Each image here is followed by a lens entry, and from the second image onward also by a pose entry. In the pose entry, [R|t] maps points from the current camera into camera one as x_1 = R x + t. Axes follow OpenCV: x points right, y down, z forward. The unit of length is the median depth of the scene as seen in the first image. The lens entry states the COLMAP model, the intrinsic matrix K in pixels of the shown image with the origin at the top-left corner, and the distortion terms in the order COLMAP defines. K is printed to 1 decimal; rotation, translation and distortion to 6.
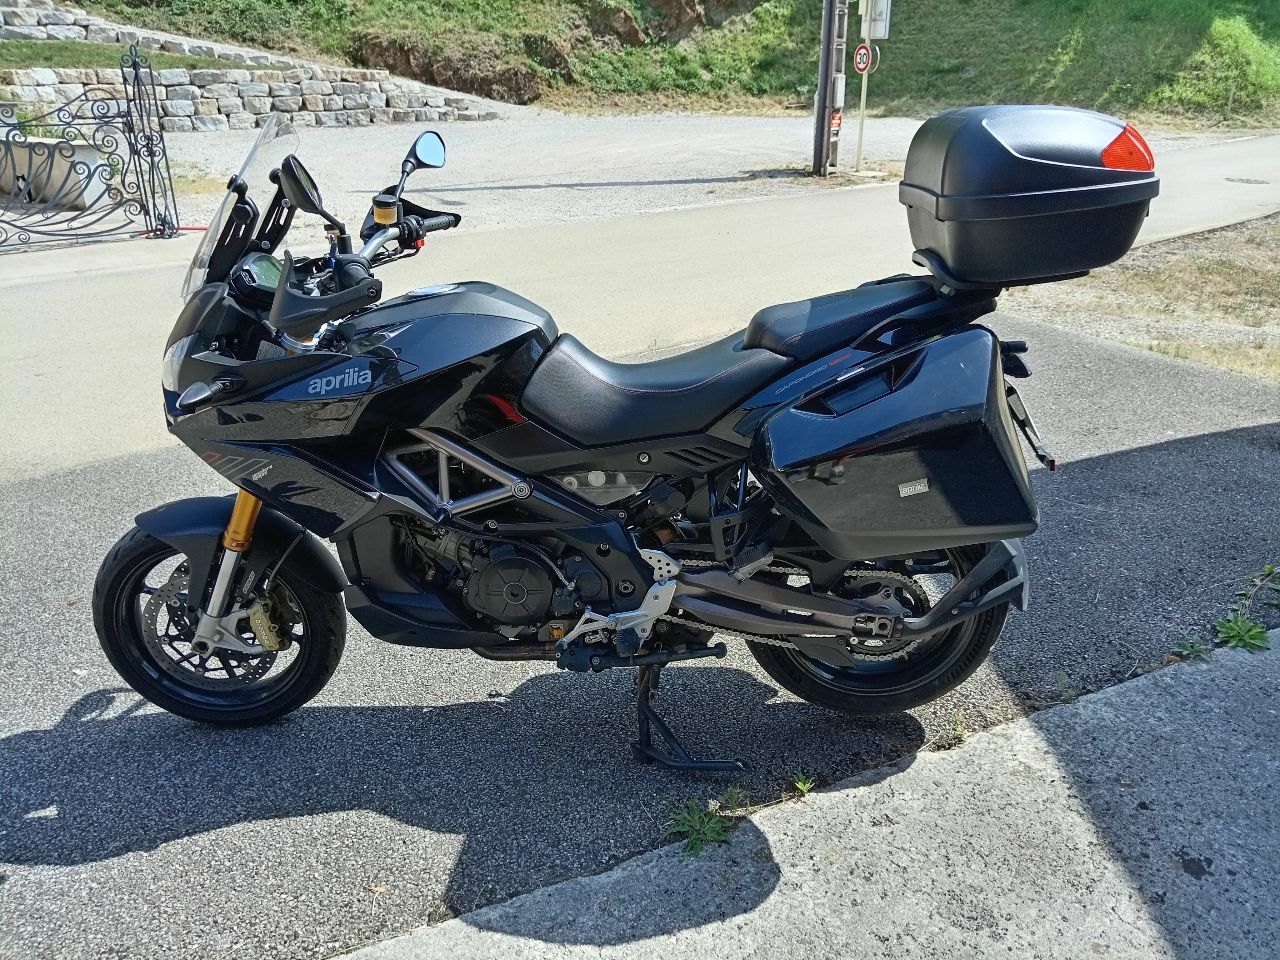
lens RADIAL K [[918.2, 0, 594.1], [0, 918.2, 486.6], [0, 0, 1]] dist [-0.002643, -0.000679]
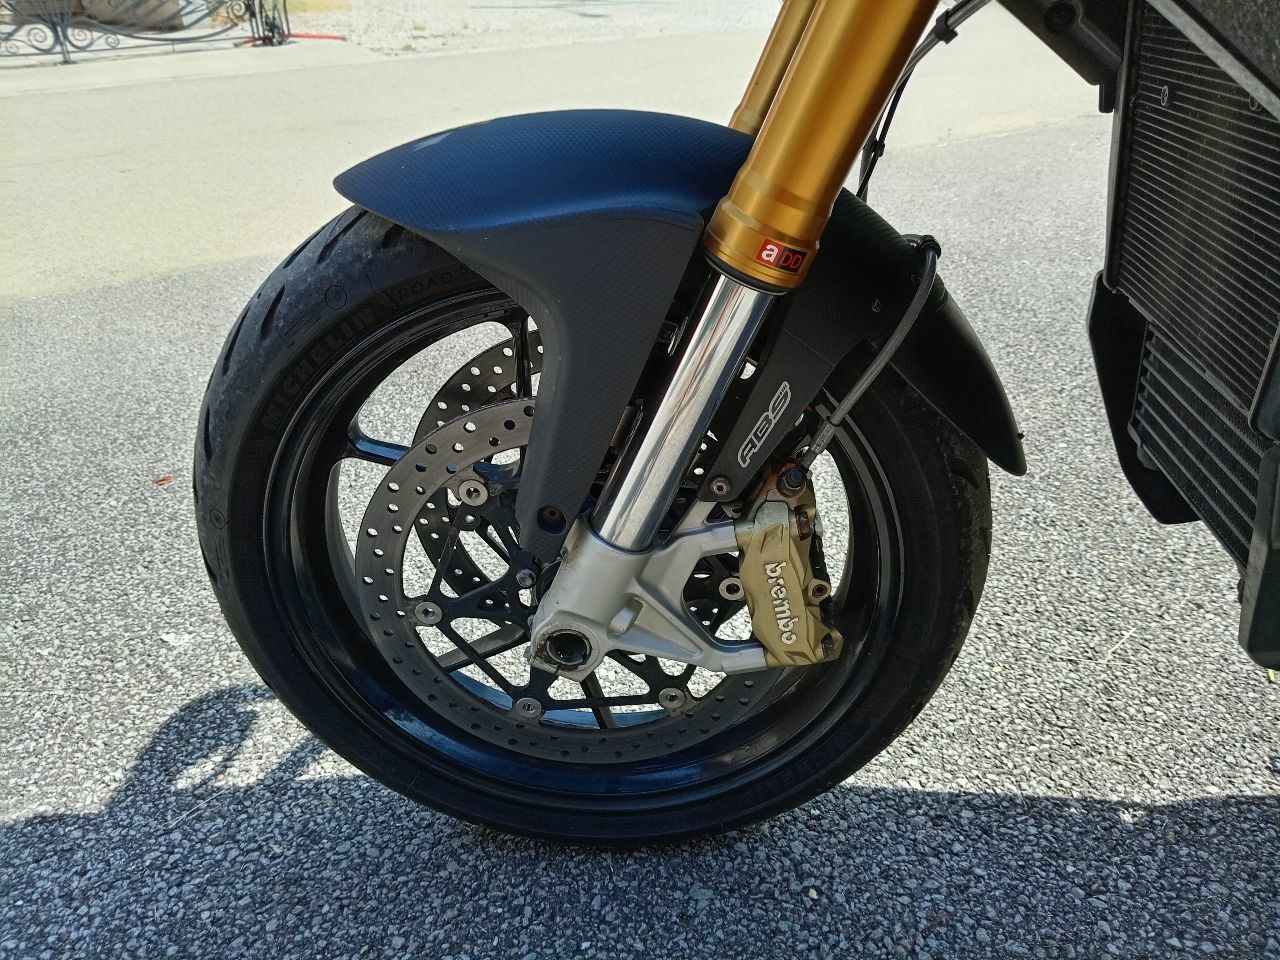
lens RADIAL K [[970.9, 0, 640.0], [0, 970.9, 480.0], [0, 0, 1]] dist [0.000489, -0.008735]
pose [[0.996716, 0.029353, -0.075469, -0.360975], [-0.020506, 0.993103, 0.115438, 0.081806], [0.078337, -0.113511, 0.990444, 0.666795]]
